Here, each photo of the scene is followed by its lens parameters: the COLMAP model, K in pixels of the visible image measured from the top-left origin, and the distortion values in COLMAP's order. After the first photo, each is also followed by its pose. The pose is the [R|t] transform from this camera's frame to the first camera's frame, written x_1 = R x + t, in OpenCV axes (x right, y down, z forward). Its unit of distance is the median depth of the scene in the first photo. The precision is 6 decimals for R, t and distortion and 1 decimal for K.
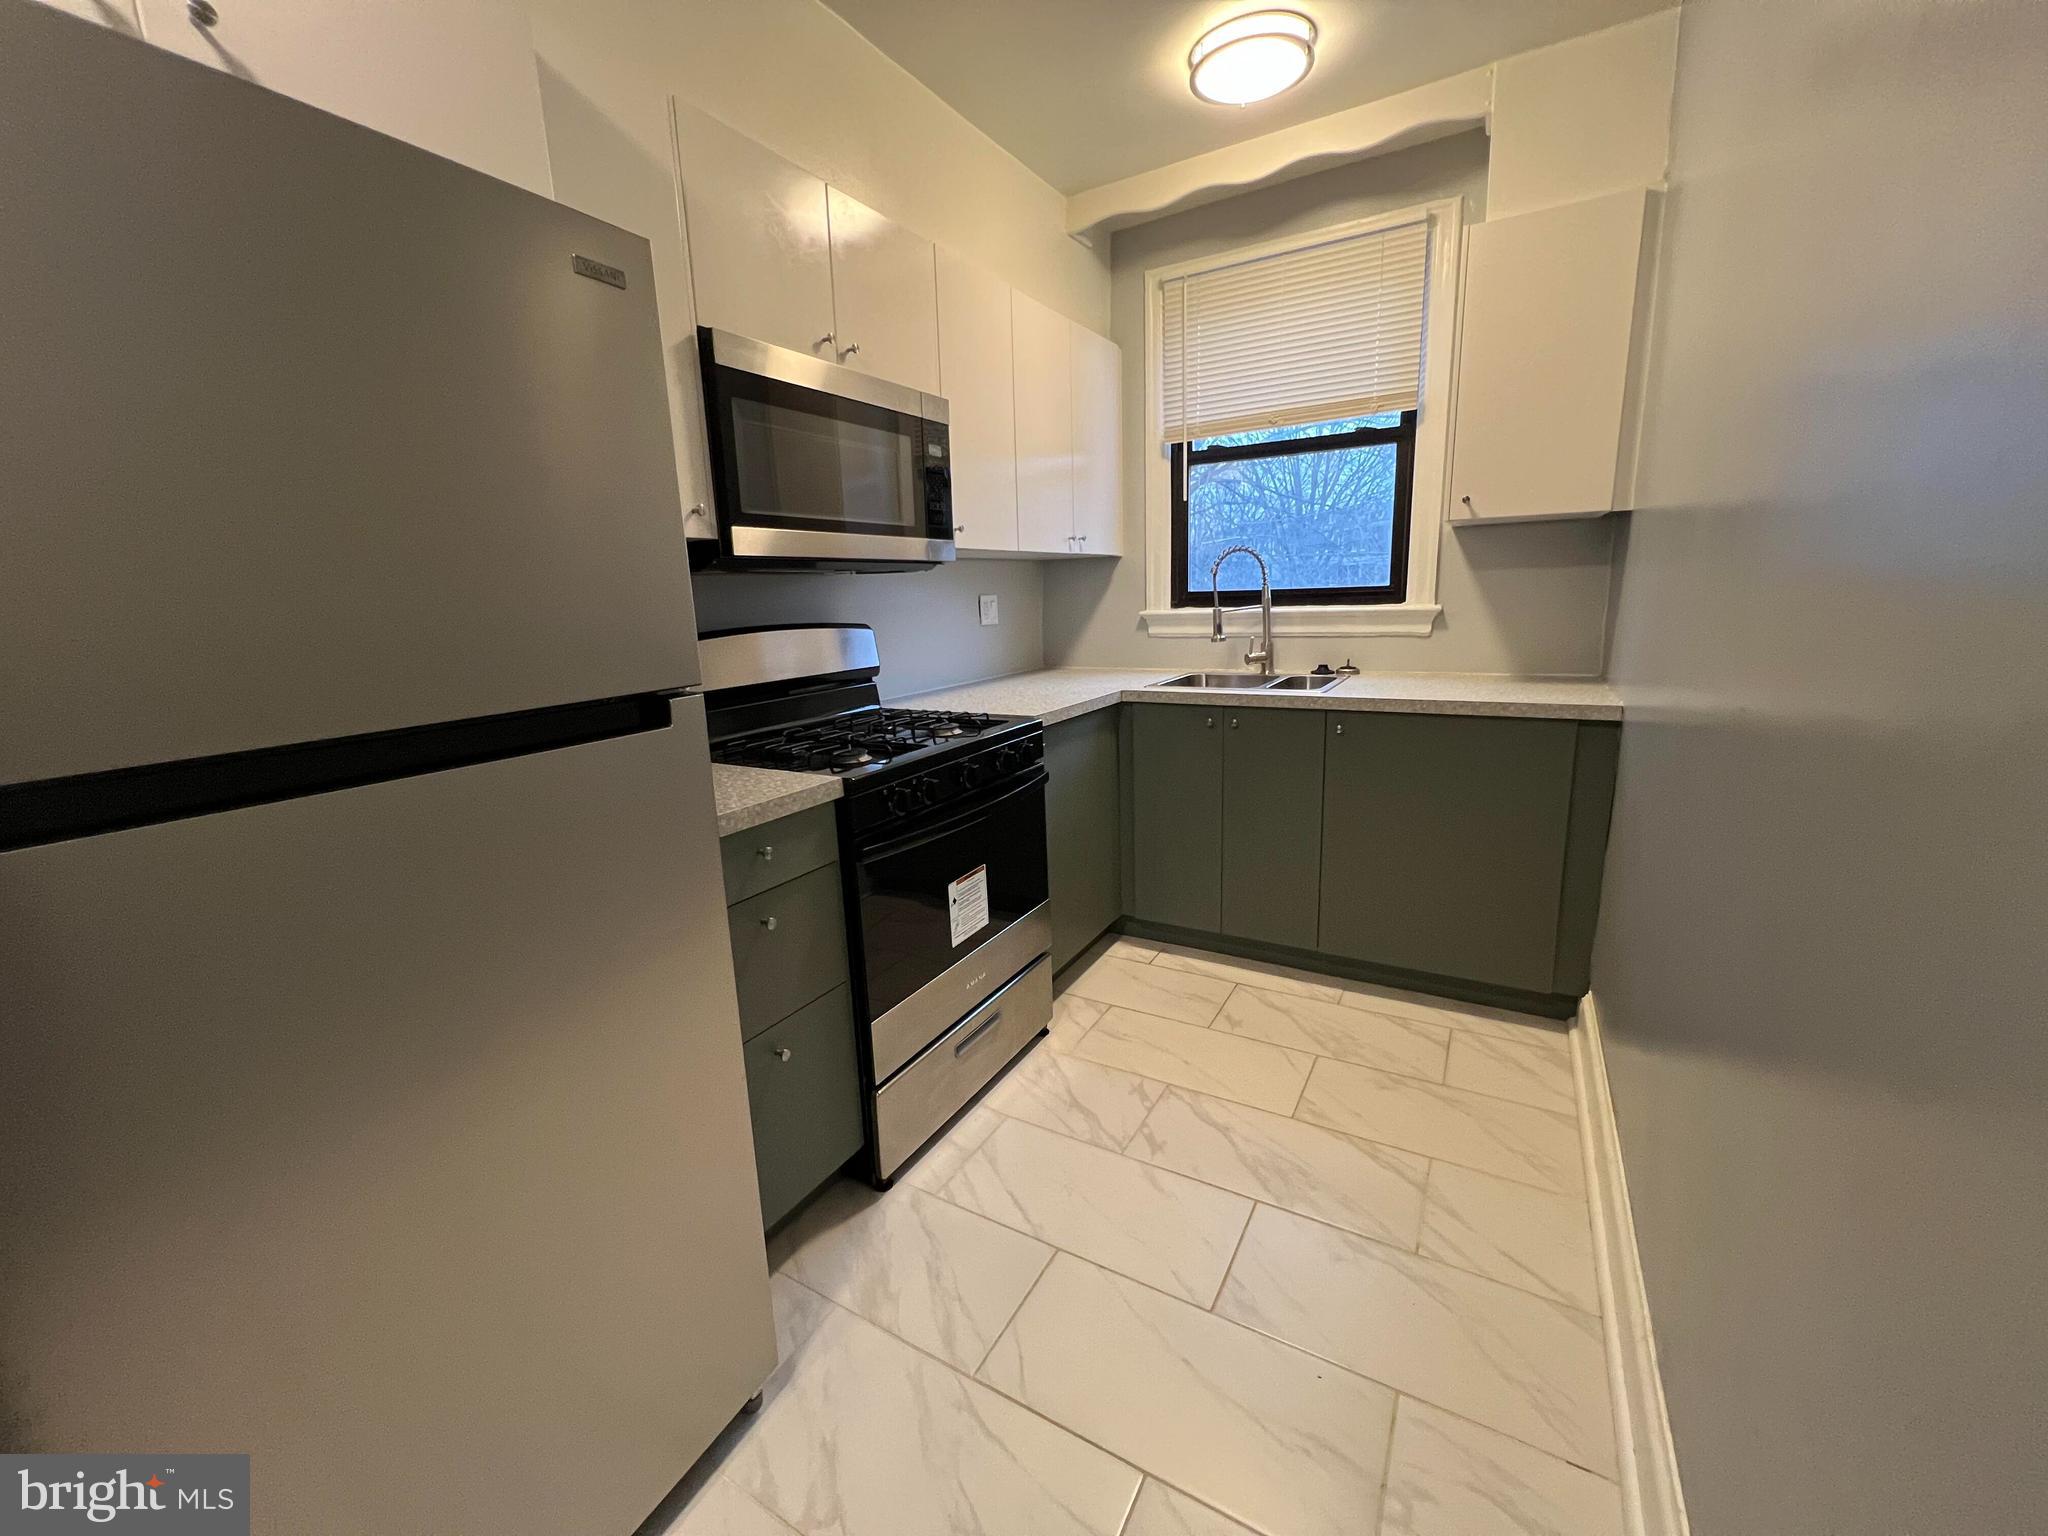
lens RADIAL K [[805.4, 0, 1021.3], [0, 805.4, 759.3], [0, 0, 1]] dist [-0.005996, -0.000059]
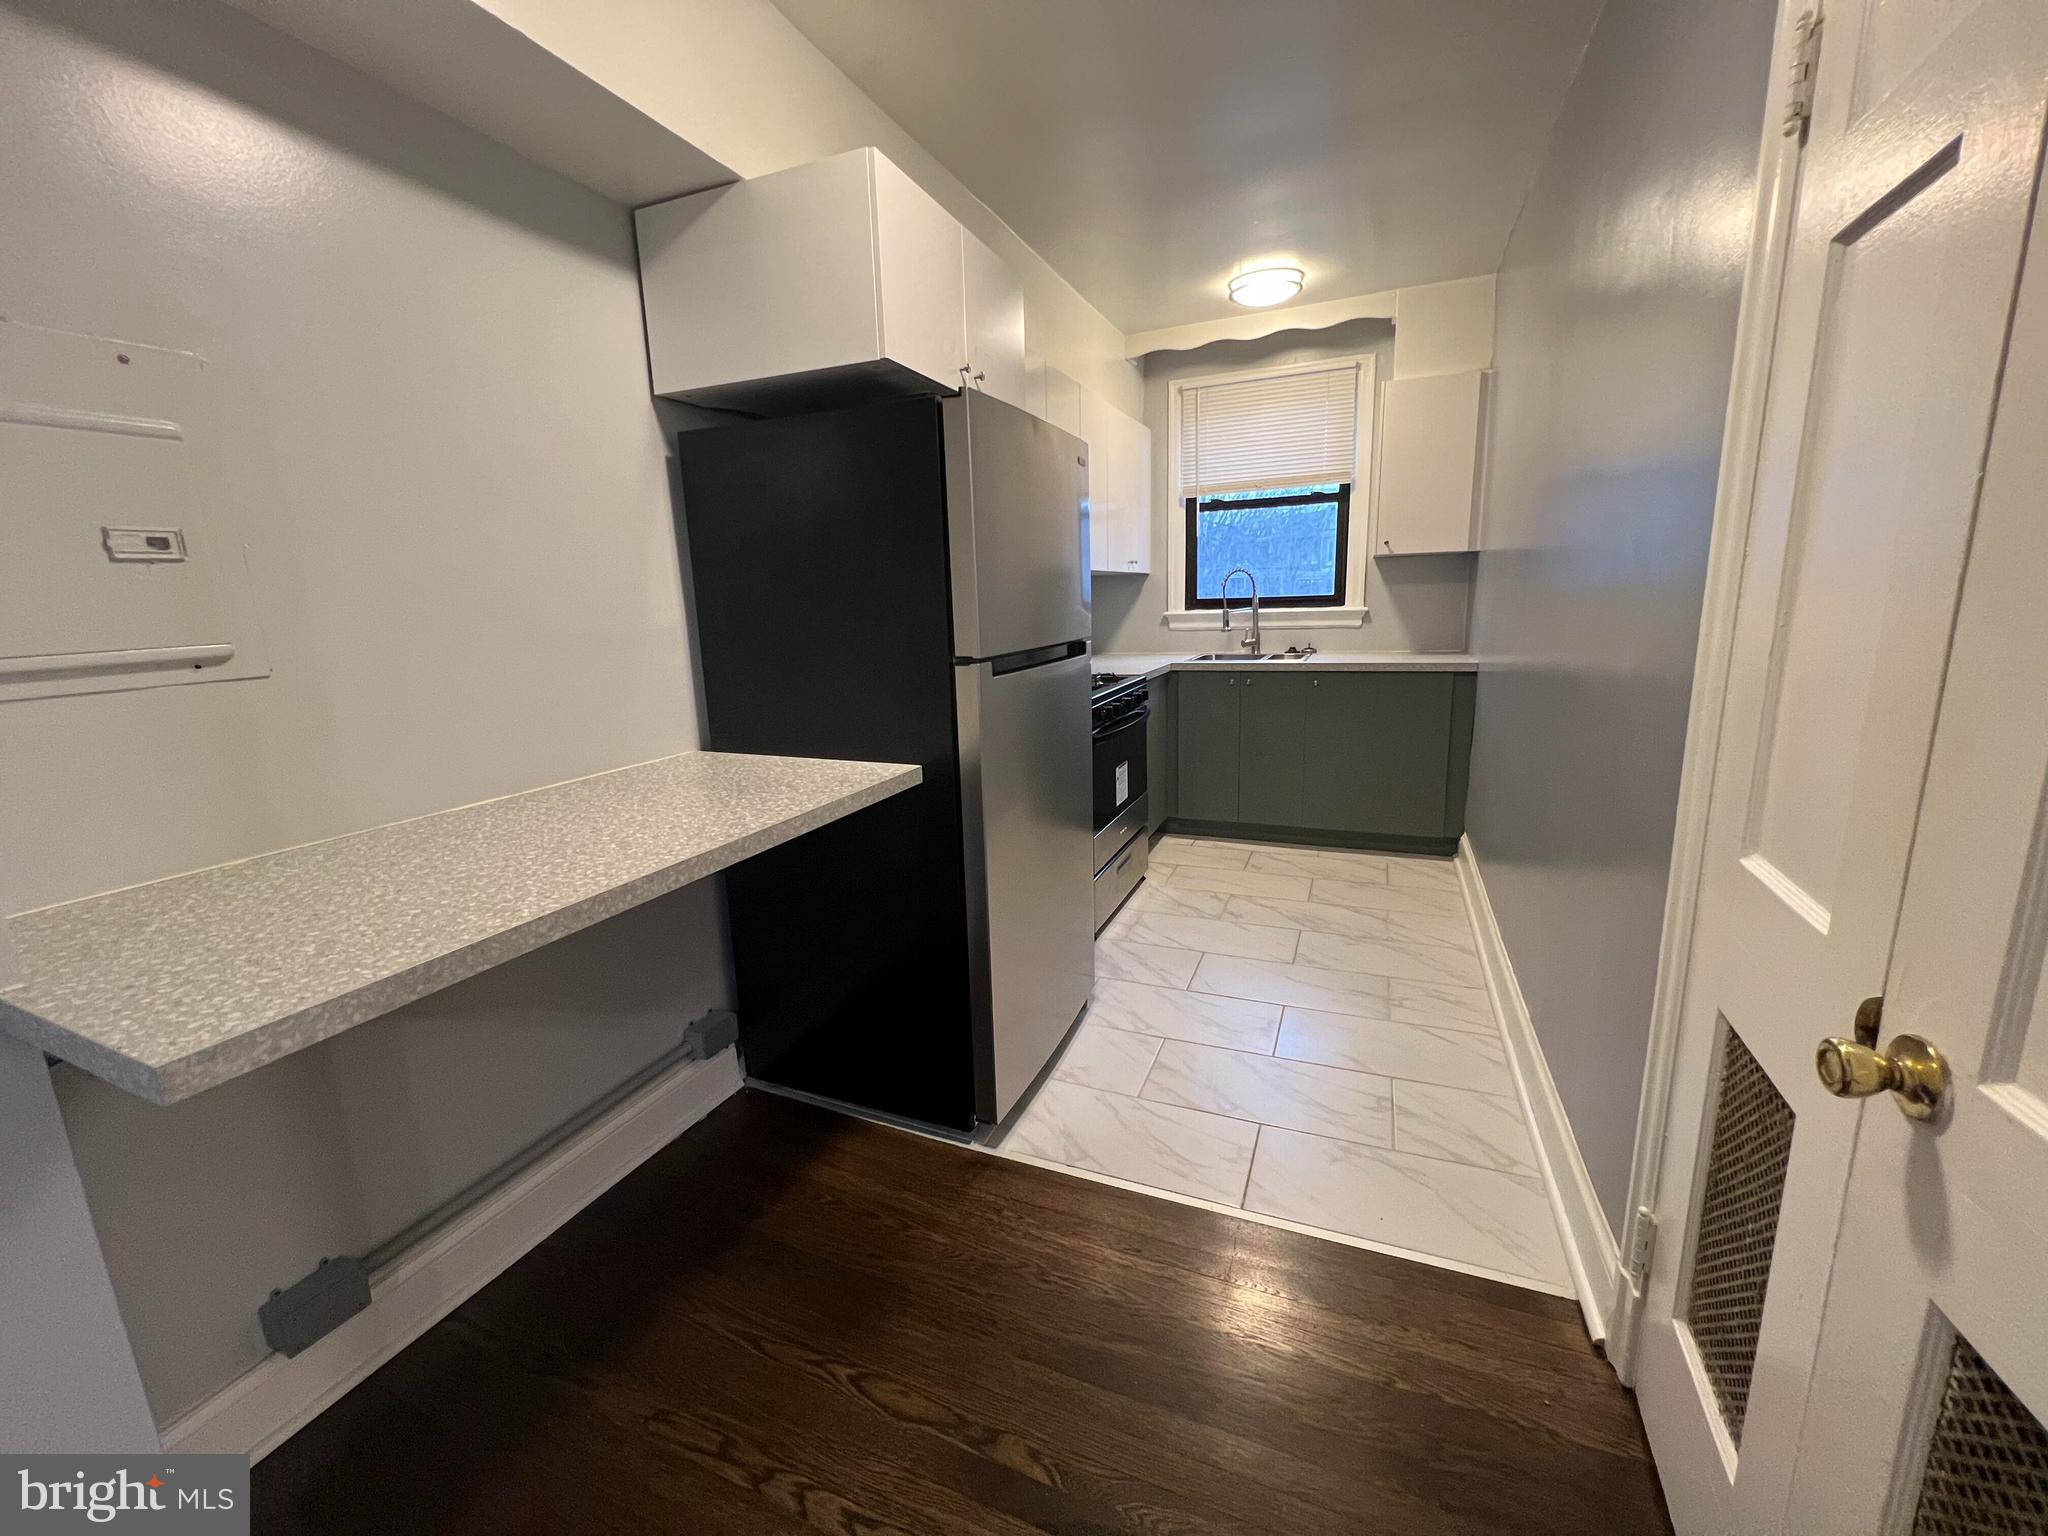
lens RADIAL K [[816.1, 0, 1018.3], [0, 816.1, 757.8], [0, 0, 1]] dist [0.000856, -0.000644]
pose [[0.991725, -0.021187, 0.126619, -0.349525], [0.023295, 0.999613, -0.015191, 0.106206], [-0.126249, 0.018015, 0.991835, -0.469385]]
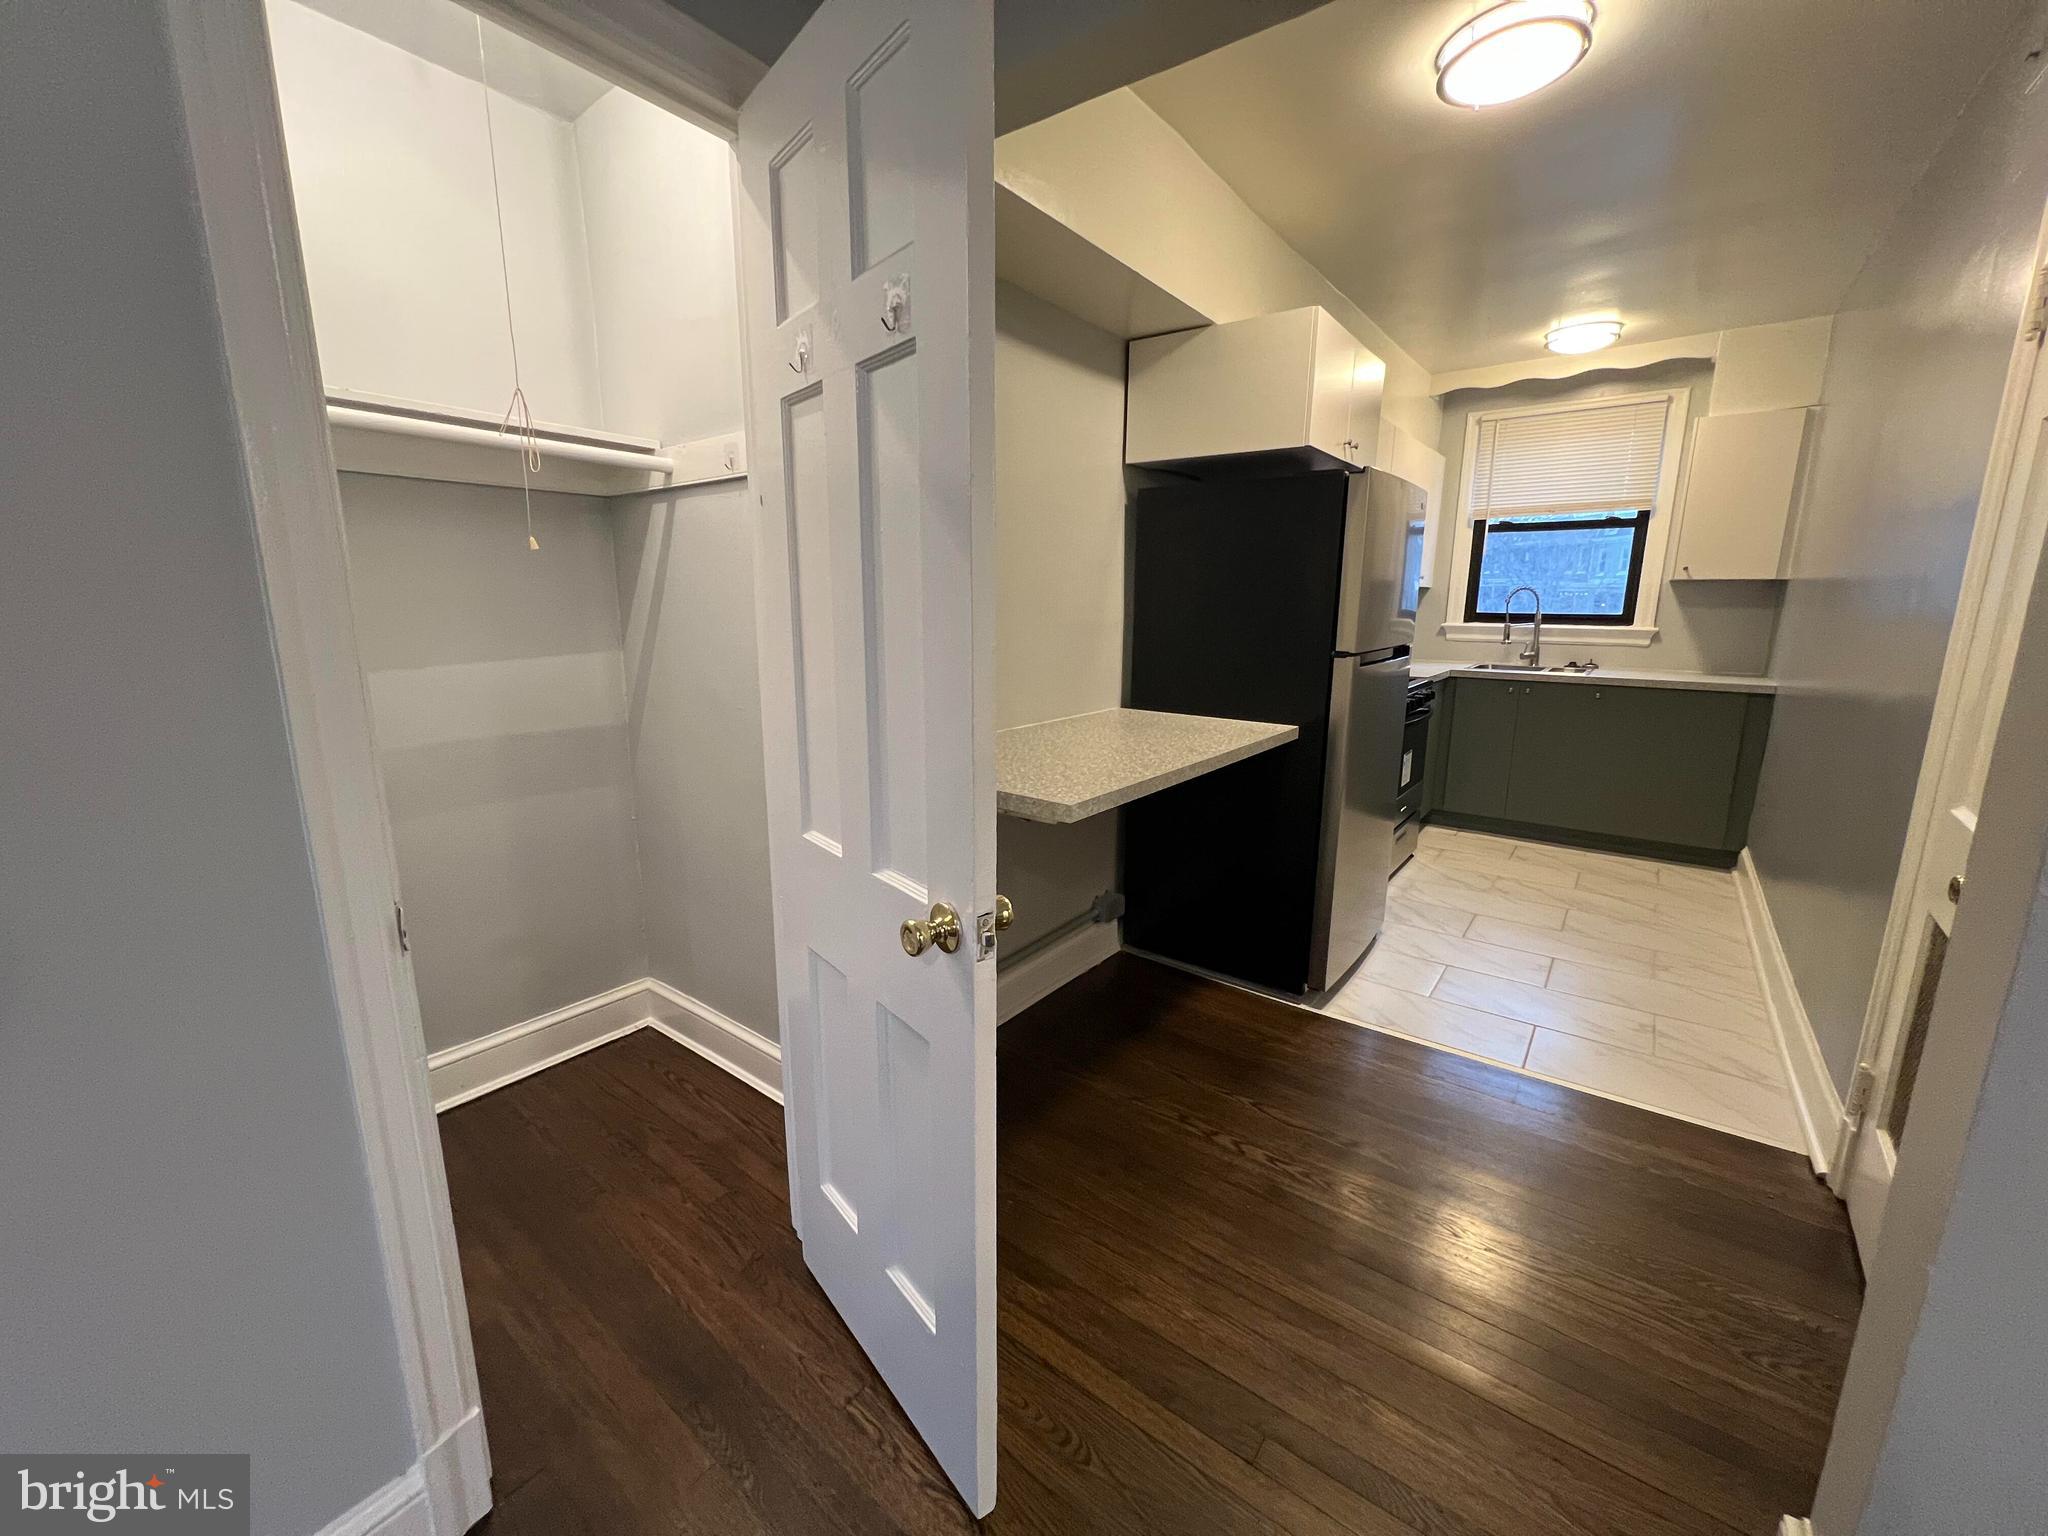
lens RADIAL K [[816.1, 0, 1018.3], [0, 816.1, 757.8], [0, 0, 1]] dist [0.000856, -0.000644]
pose [[0.991855, 0.063462, -0.110435, -0.558778], [-0.064574, 0.997892, -0.006520, 0.163787], [0.109788, 0.013598, 0.993862, -0.775136]]
